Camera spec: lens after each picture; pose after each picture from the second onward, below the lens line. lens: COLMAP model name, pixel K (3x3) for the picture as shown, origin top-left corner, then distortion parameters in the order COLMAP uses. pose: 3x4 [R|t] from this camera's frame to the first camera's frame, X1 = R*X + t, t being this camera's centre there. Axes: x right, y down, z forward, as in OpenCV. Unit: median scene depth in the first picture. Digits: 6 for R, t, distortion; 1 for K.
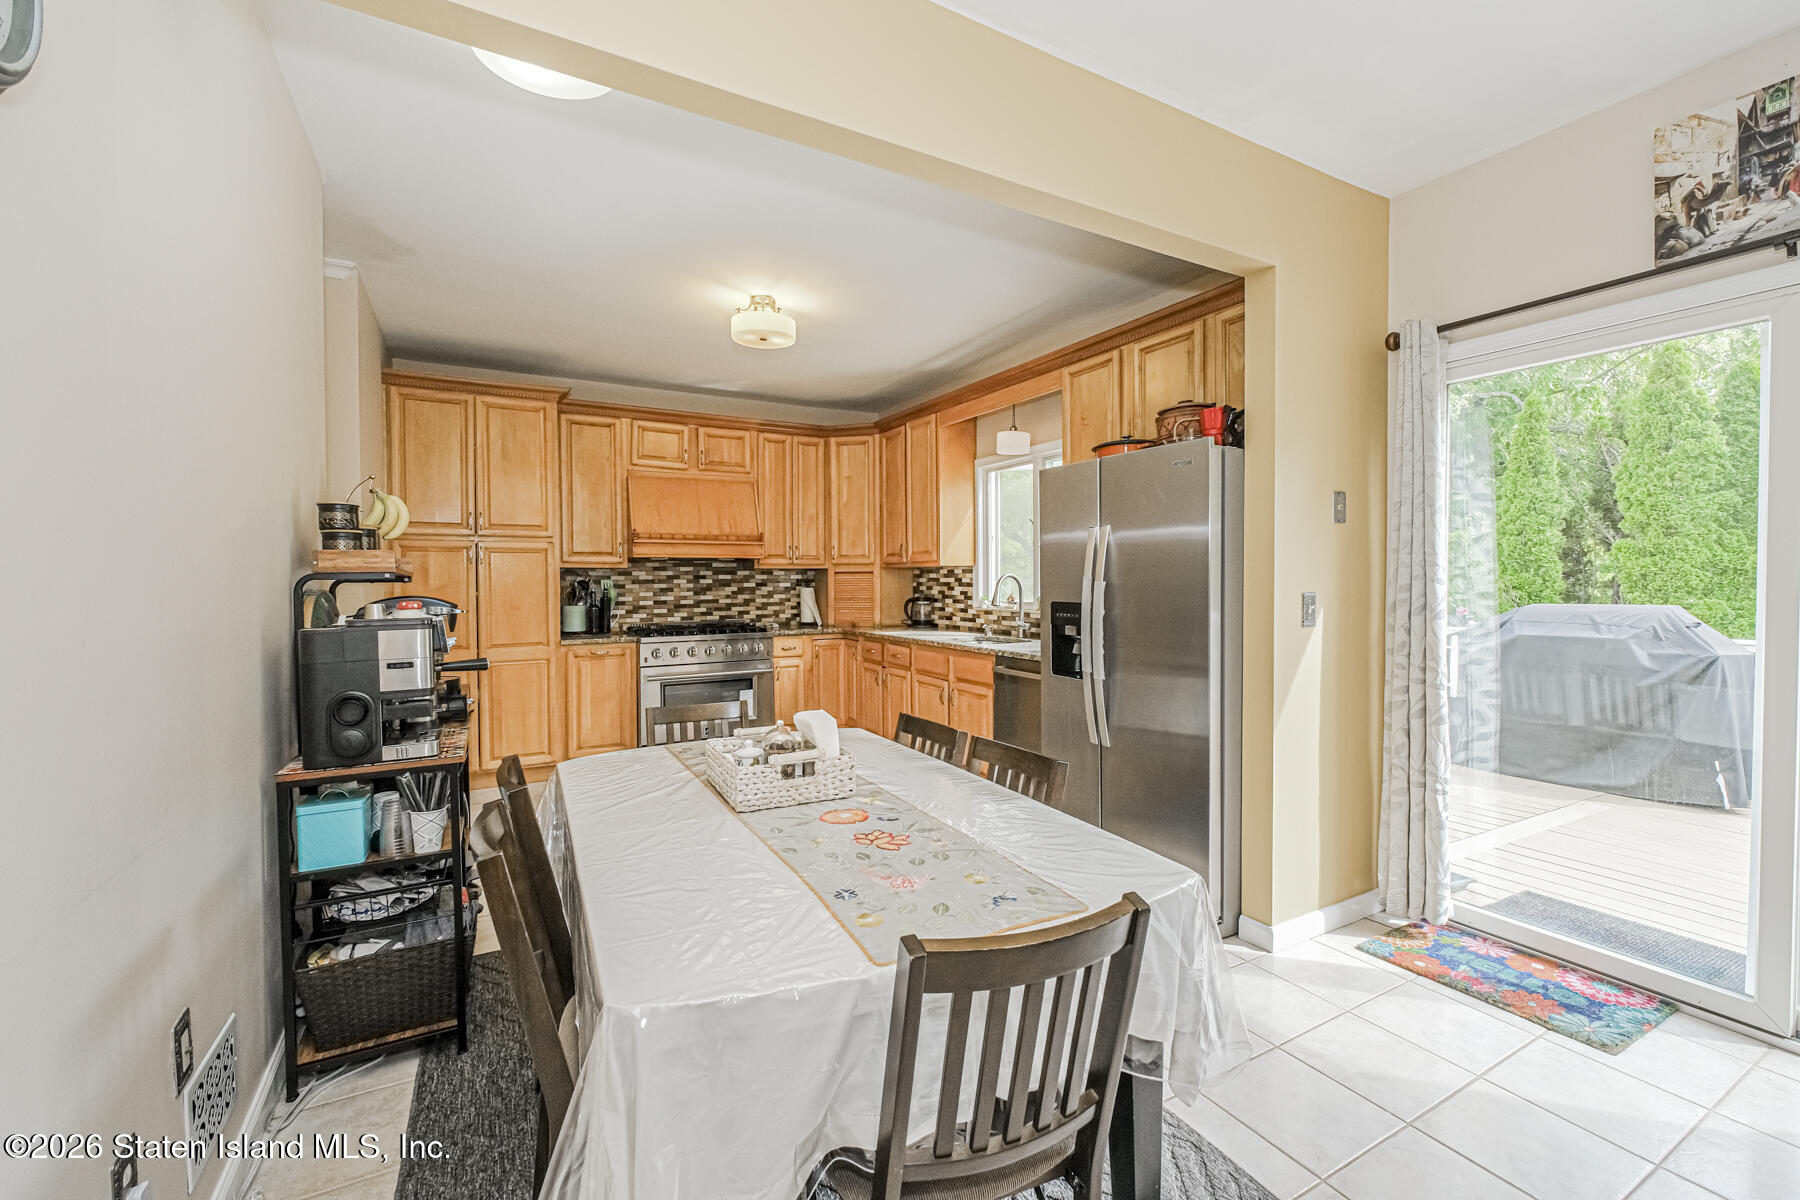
lens RADIAL K [[753.8, 0, 902.6], [0, 753.8, 593.9], [0, 0, 1]] dist [-0.001842, -0.000560]
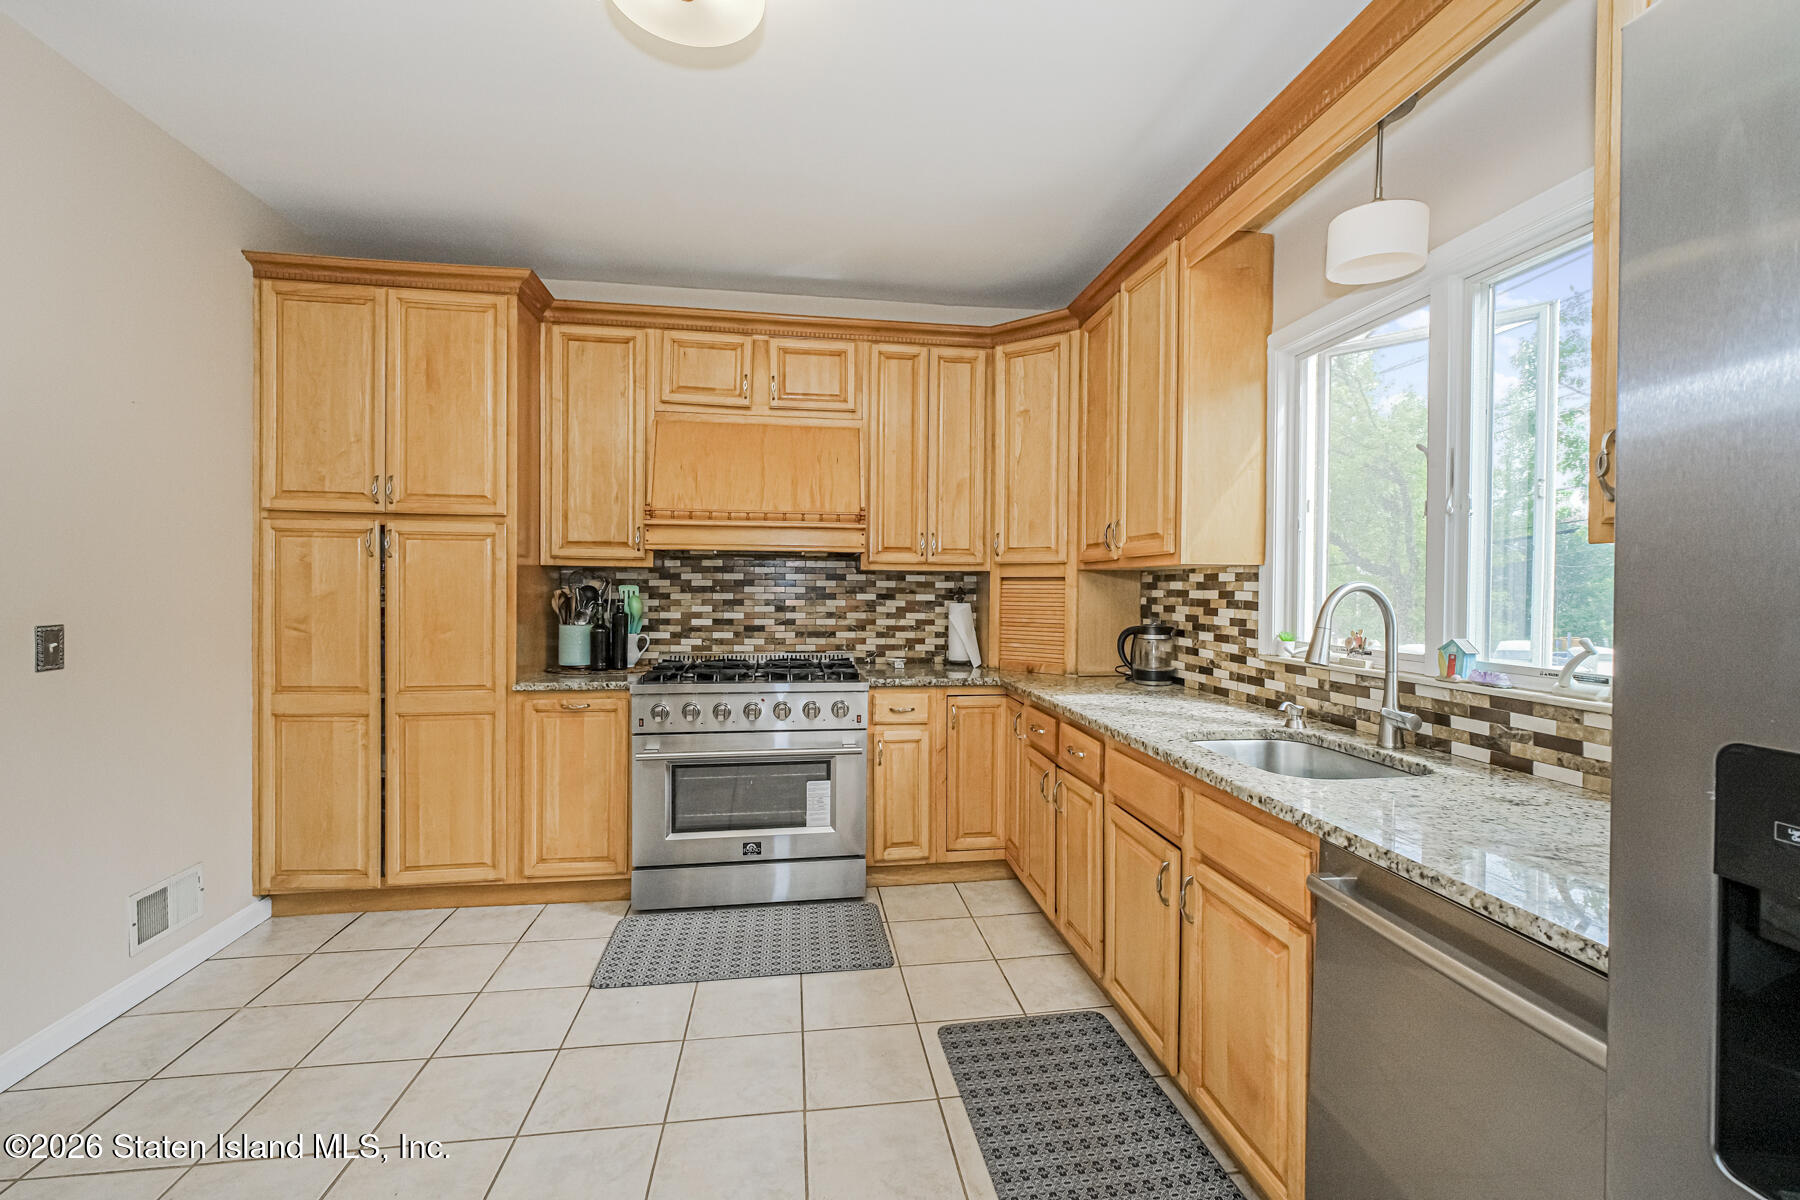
lens RADIAL K [[753.8, 0, 902.6], [0, 753.8, 593.9], [0, 0, 1]] dist [-0.001842, -0.000560]
pose [[0.934159, 0.016361, -0.356481, 0.050749], [-0.020824, 0.999745, -0.008685, -0.010288], [0.356248, 0.015537, 0.934262, 0.461804]]
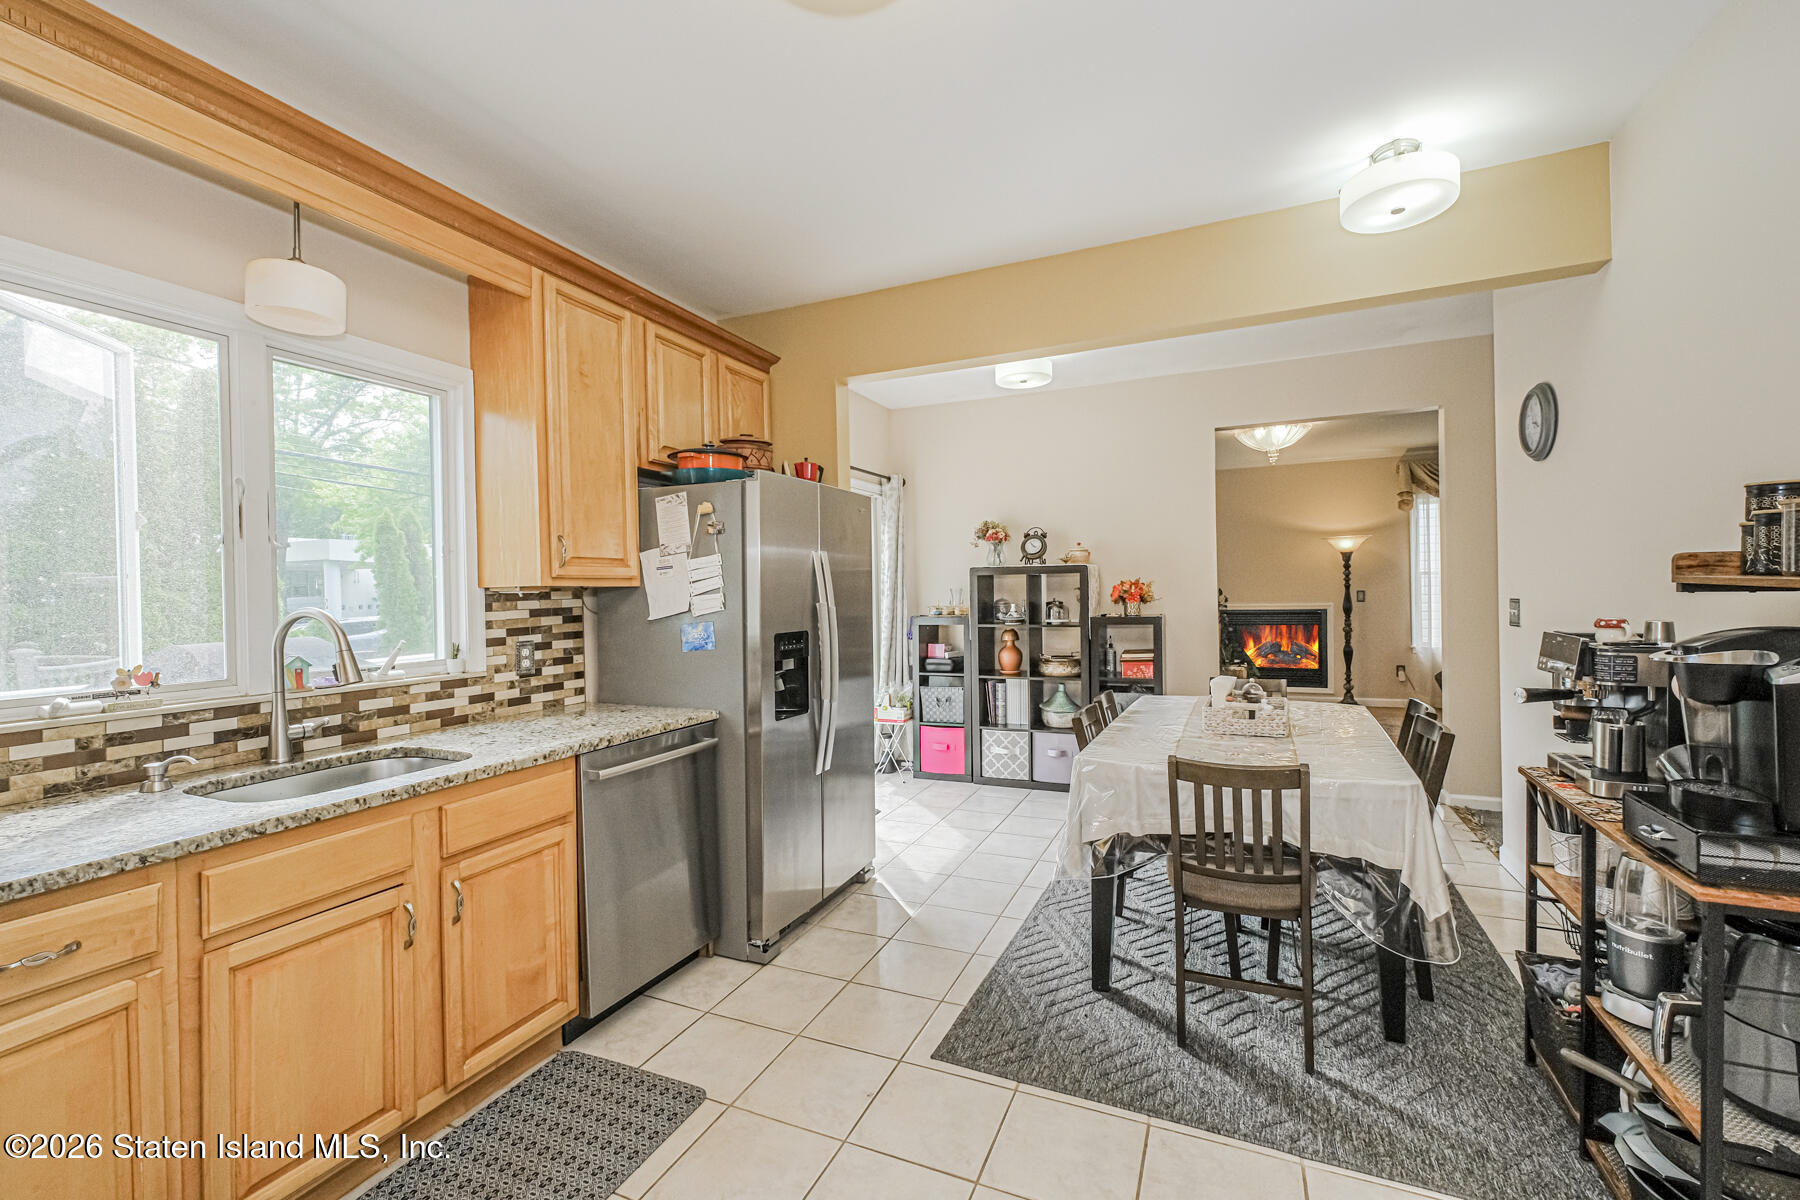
lens RADIAL K [[748.9, 0, 895.7], [0, 748.9, 595.6], [0, 0, 1]] dist [-0.001005, -0.000096]
pose [[-0.601171, 0.015056, 0.798979, -0.319708], [0.040583, 0.999108, 0.011709, -0.021021], [-0.798090, 0.039464, -0.601245, 0.822780]]
